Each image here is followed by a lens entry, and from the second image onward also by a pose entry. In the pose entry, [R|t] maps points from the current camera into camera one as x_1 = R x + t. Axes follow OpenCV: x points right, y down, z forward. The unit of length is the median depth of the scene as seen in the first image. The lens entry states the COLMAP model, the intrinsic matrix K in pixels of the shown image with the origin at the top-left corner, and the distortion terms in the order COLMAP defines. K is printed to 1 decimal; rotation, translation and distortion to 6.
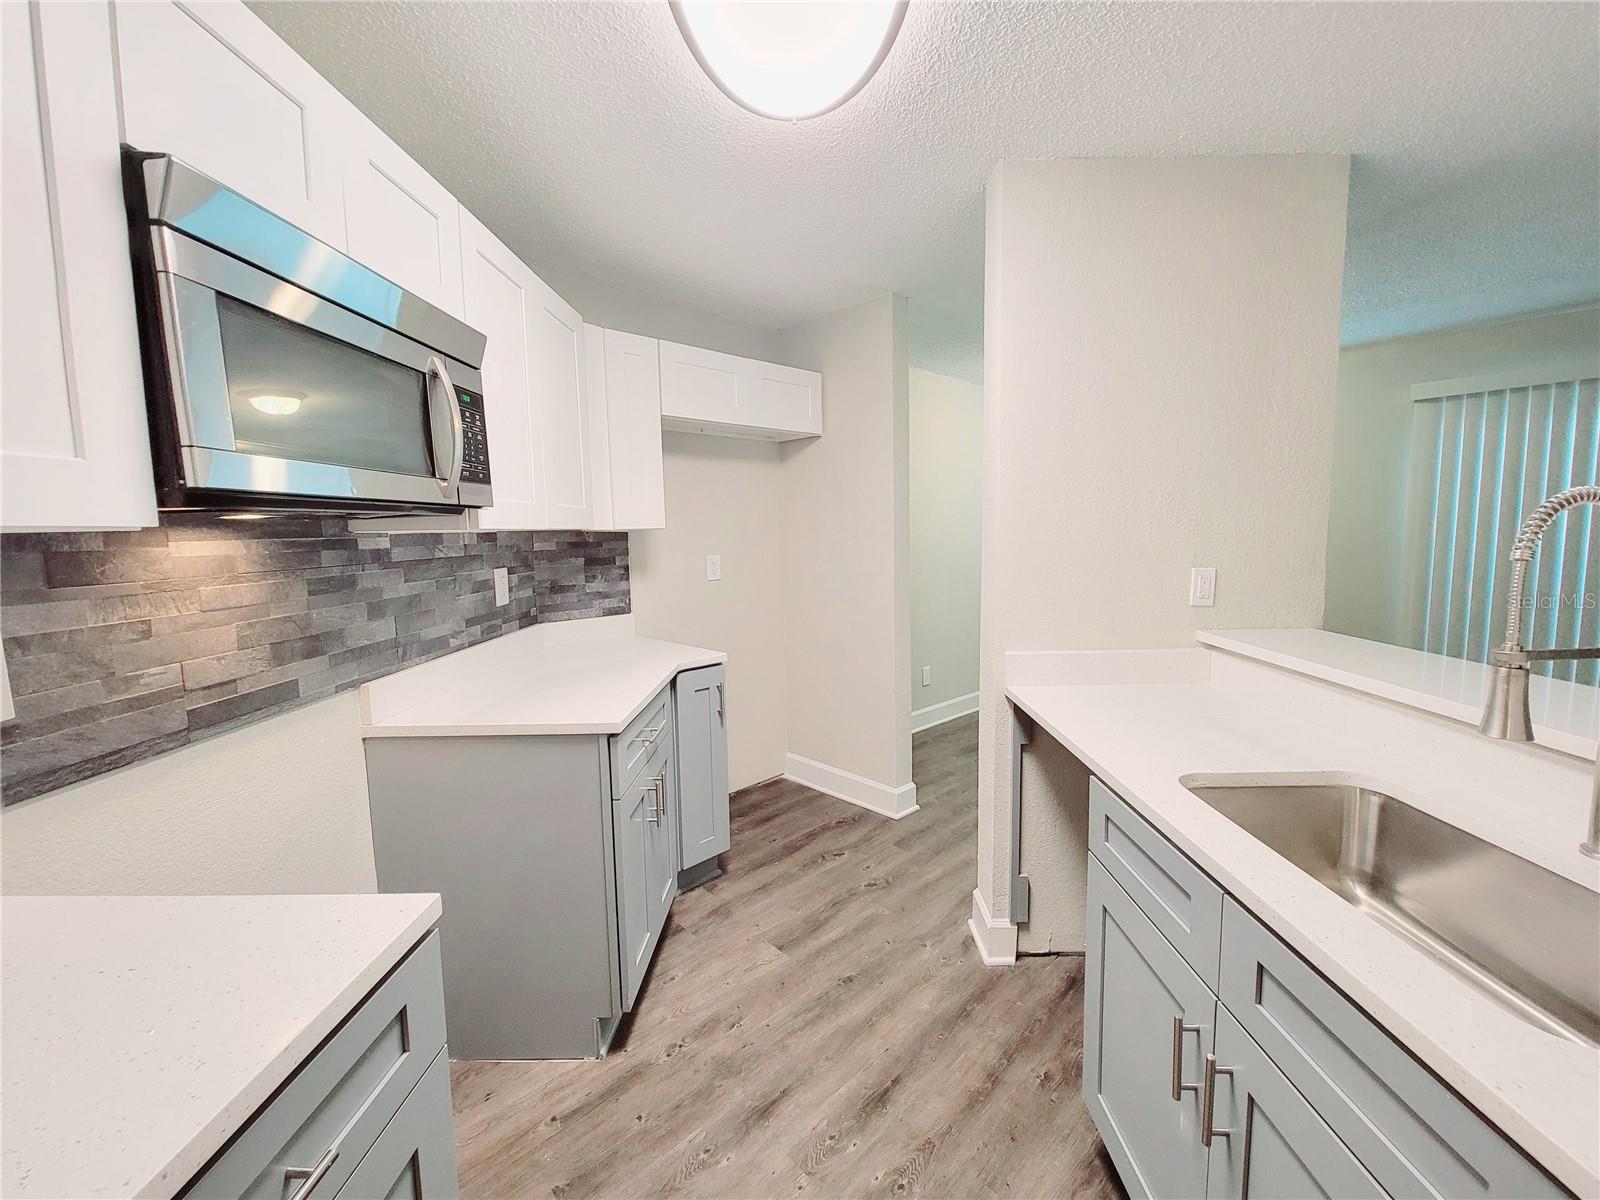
lens RADIAL K [[654.7, 0, 807.3], [0, 654.7, 595.7], [0, 0, 1]] dist [-0.006455, -0.000290]
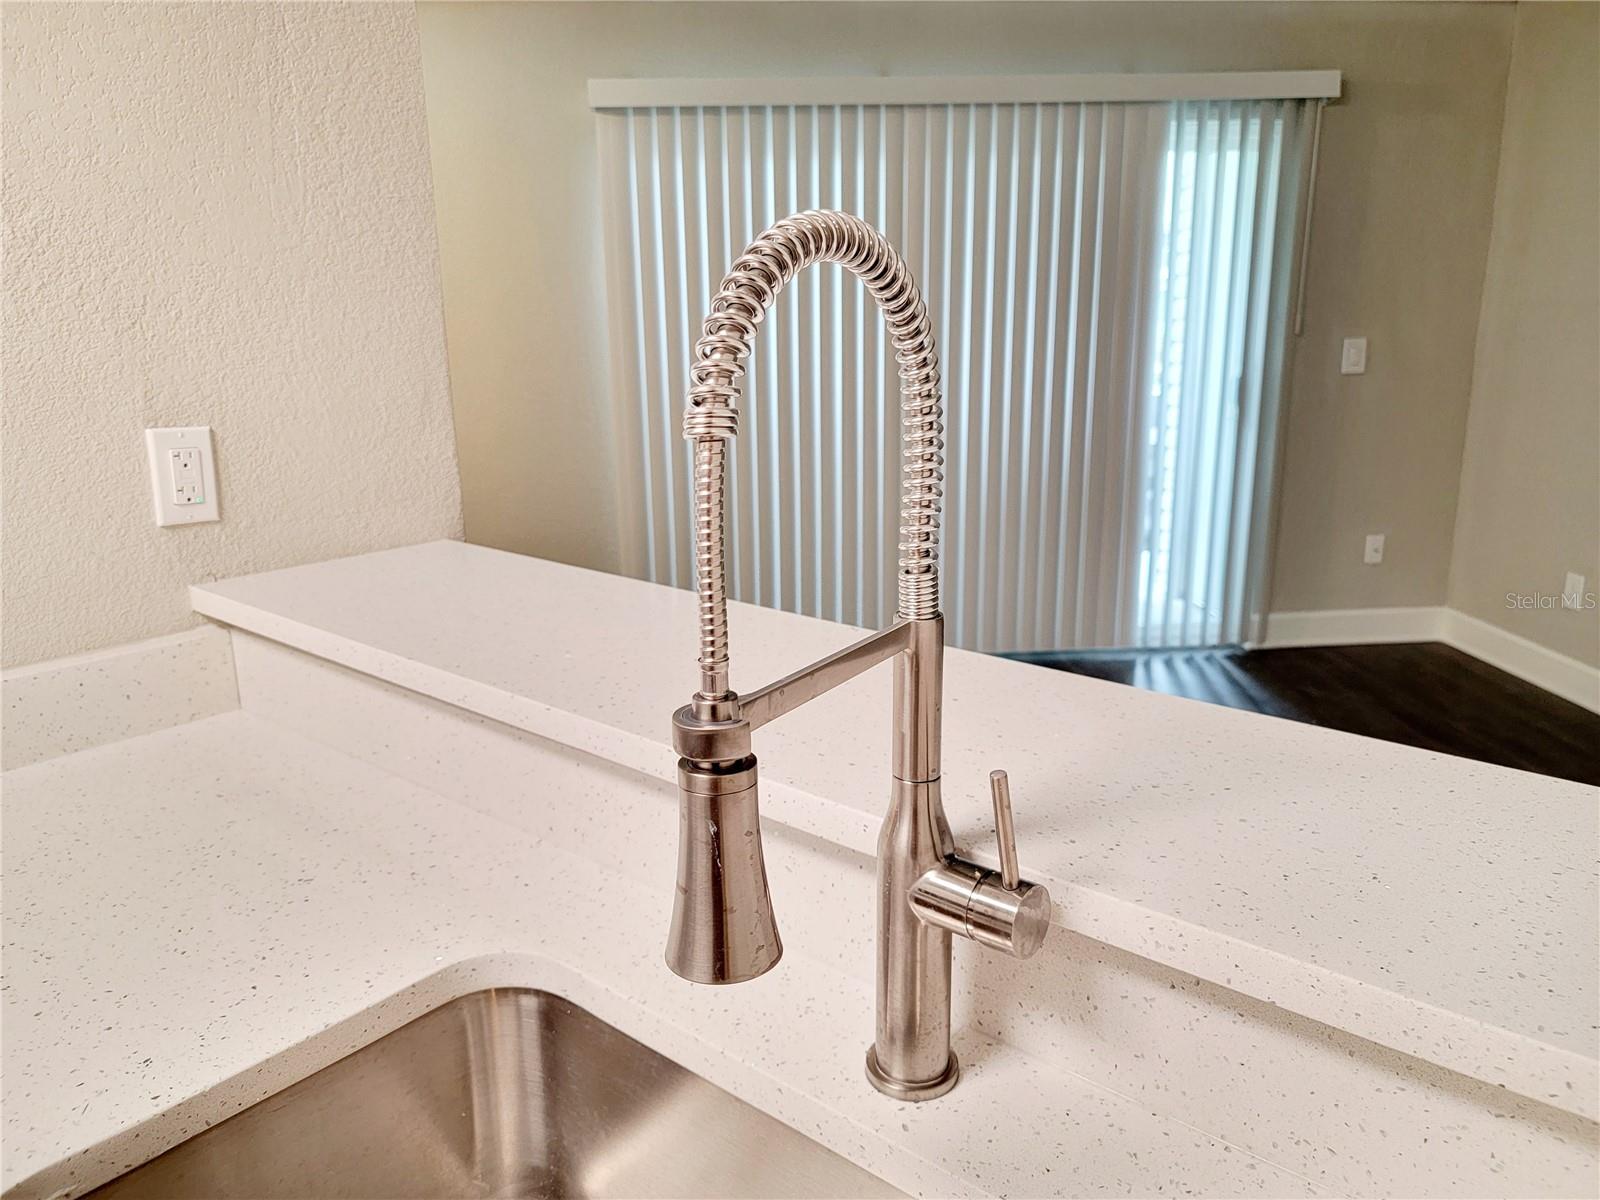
lens RADIAL K [[1132.7, 0, 800.0], [0, 1132.7, 600.0], [0, 0, 1]] dist [0.005207, 0.001369]
pose [[0.633445, -0.181098, 0.752297, 0.316429], [0.074607, 0.981991, 0.173572, -0.031464], [-0.770183, -0.053822, 0.635548, 0.277061]]
